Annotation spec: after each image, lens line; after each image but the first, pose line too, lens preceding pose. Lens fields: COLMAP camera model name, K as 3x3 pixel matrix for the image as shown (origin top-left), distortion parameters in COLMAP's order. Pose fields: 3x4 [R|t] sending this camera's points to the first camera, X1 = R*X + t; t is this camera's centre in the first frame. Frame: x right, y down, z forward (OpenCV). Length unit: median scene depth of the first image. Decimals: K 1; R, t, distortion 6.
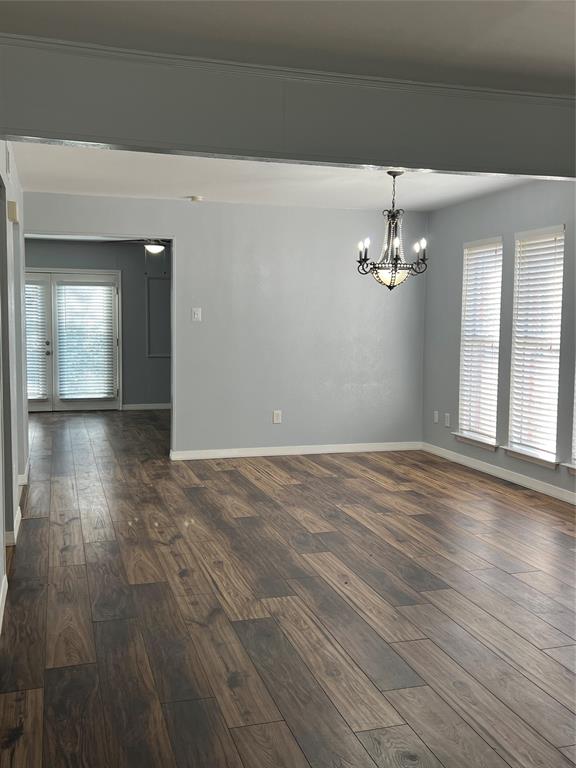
lens RADIAL K [[756.1, 0, 289.1], [0, 756.1, 385.1], [0, 0, 1]] dist [0.006409, 0.000000]
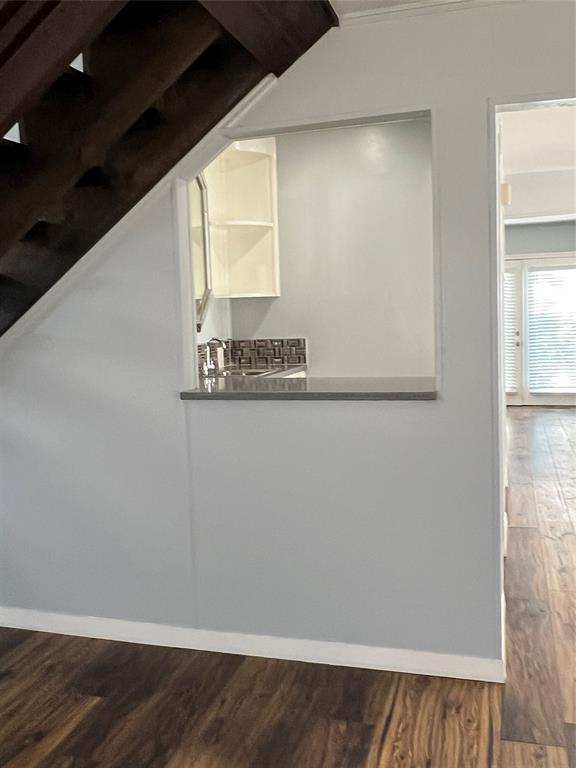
lens RADIAL K [[756.1, 0, 287.2], [0, 756.1, 383.7], [0, 0, 1]] dist [0.006409, 0.000000]
pose [[0.841942, 0.018196, -0.539262, -0.085385], [-0.009651, 0.999779, 0.018668, -0.012860], [0.539482, -0.010513, 0.841931, 0.075736]]
